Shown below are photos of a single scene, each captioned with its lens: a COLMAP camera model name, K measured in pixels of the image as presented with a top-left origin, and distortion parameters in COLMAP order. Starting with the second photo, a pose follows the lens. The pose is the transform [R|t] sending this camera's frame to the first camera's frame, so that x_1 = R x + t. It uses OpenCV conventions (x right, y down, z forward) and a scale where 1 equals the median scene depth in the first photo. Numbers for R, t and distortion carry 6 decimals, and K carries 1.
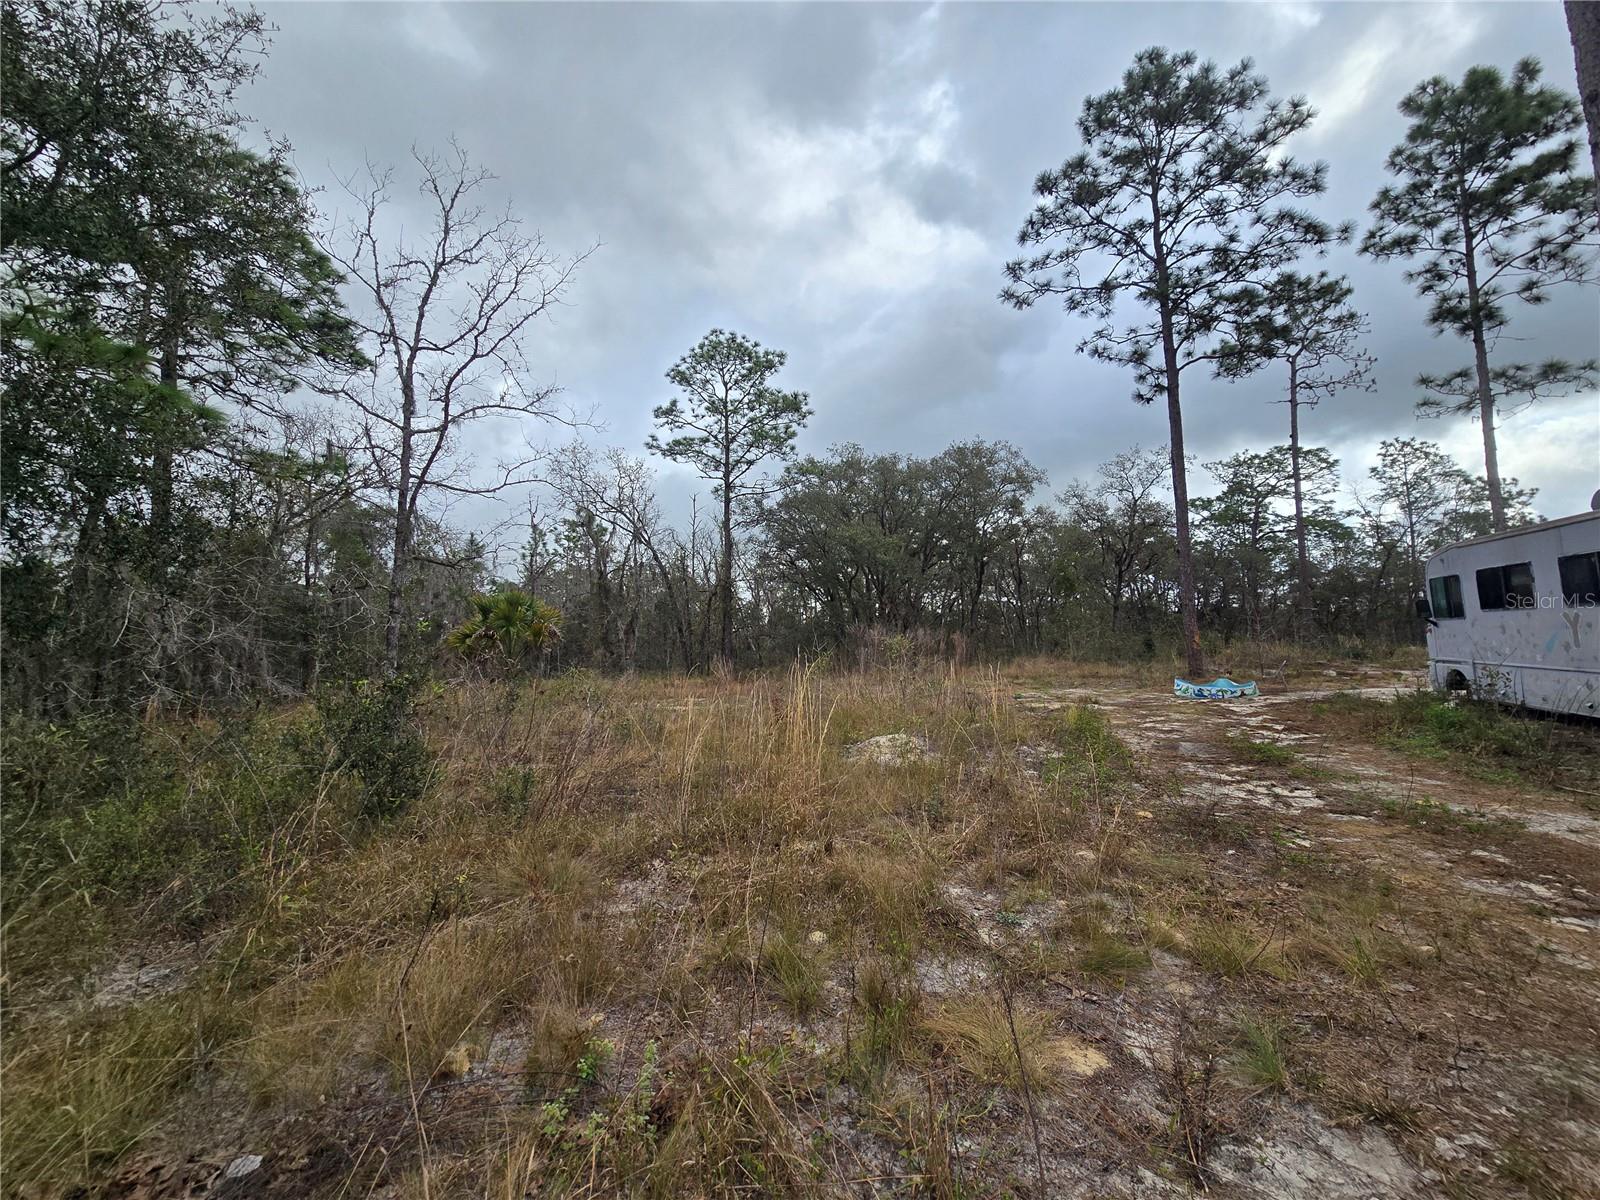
lens RADIAL K [[656.2, 0, 798.0], [0, 656.2, 608.3], [0, 0, 1]] dist [0.000236, -0.000121]
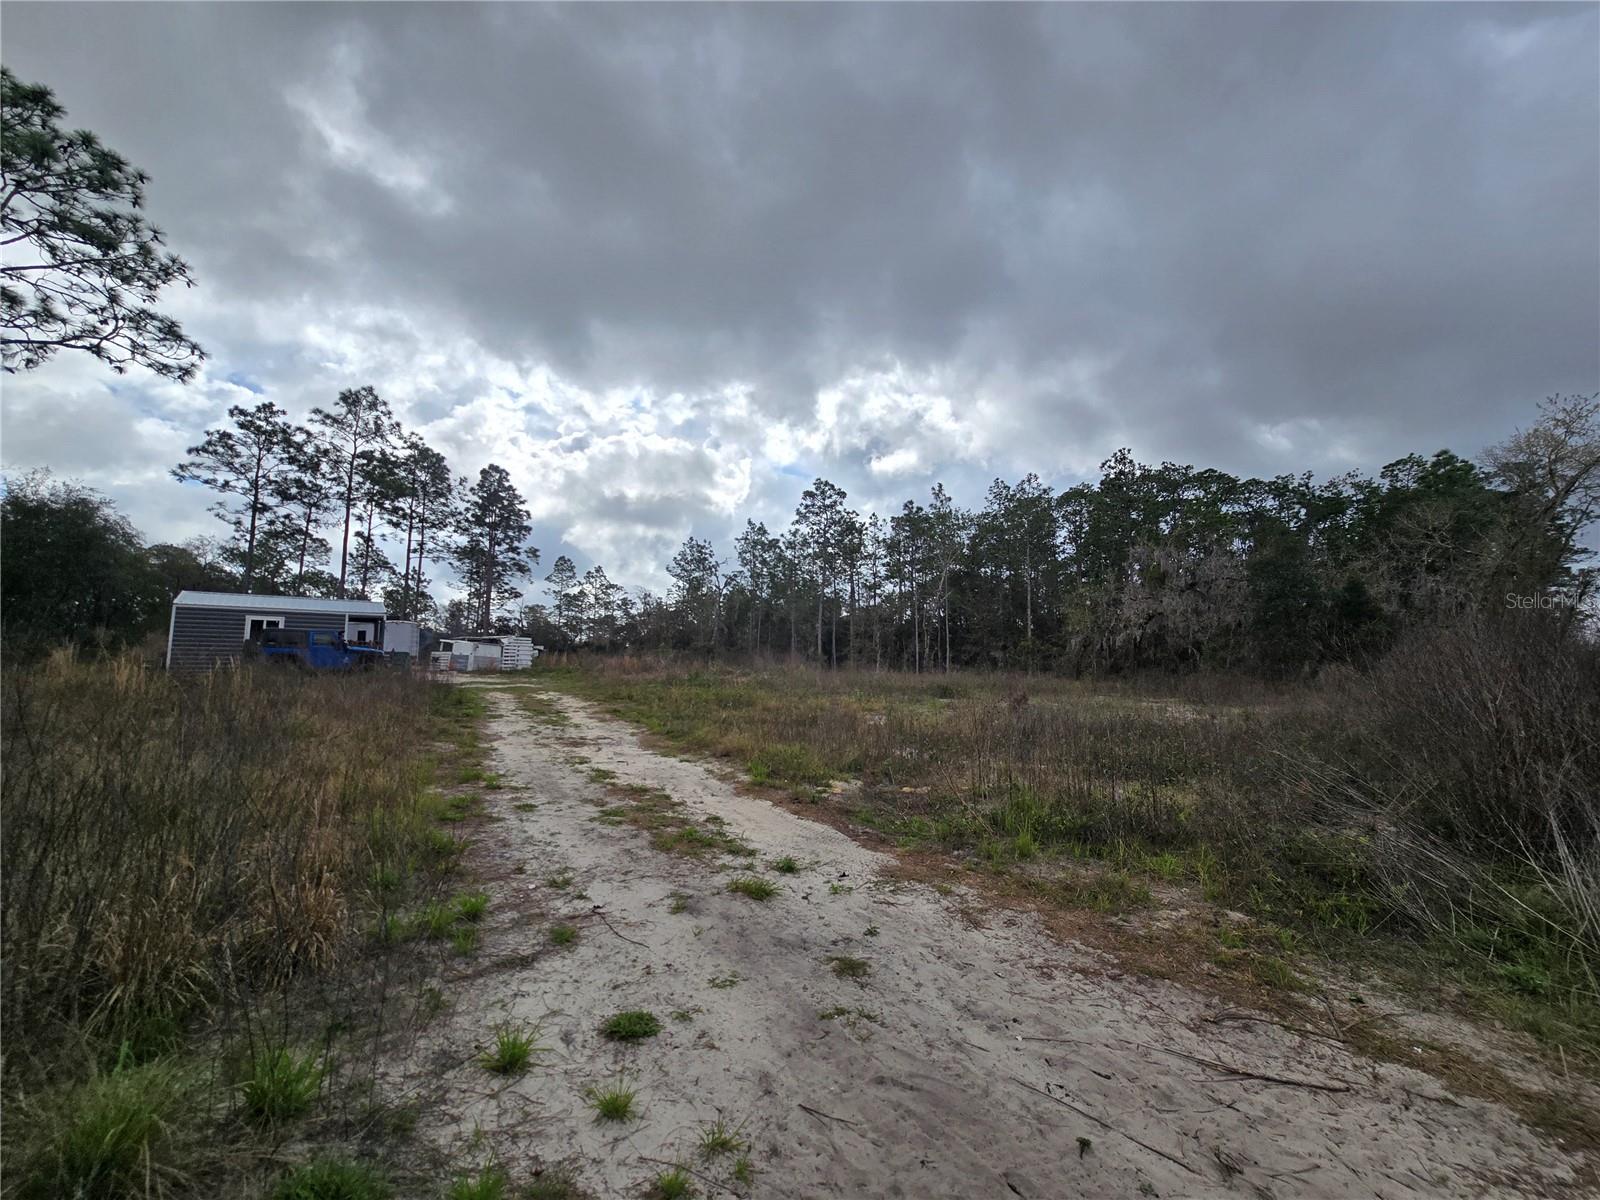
lens RADIAL K [[656.2, 0, 798.0], [0, 656.2, 608.3], [0, 0, 1]] dist [0.000236, -0.000121]
pose [[0.260797, 0.130581, 0.956521, -1.118481], [-0.108151, 0.988525, -0.105462, -0.048468], [-0.959316, -0.075945, 0.271927, -1.520534]]
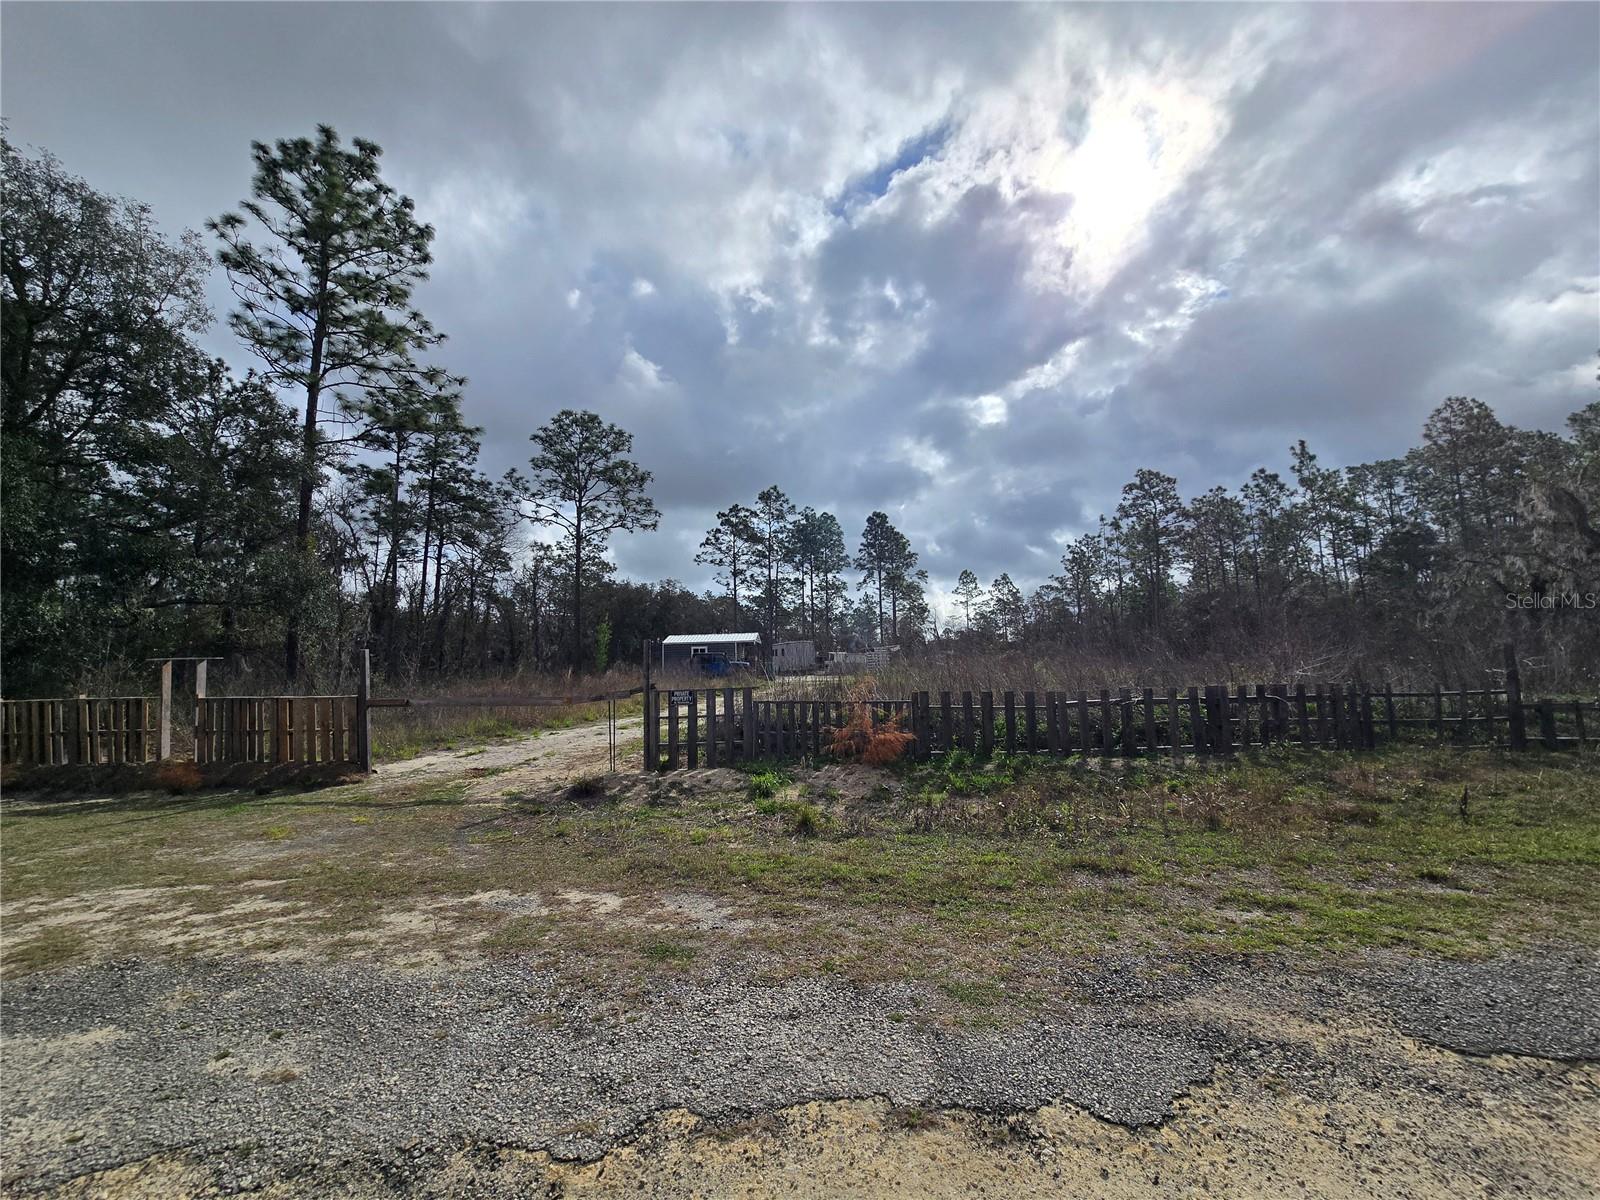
lens RADIAL K [[656.2, 0, 798.0], [0, 656.2, 608.3], [0, 0, 1]] dist [0.000236, -0.000121]
pose [[0.824050, 0.075719, 0.561434, -1.185873], [-0.060598, 0.997123, -0.045536, -0.098959], [-0.563267, 0.003502, 0.826268, -2.215873]]
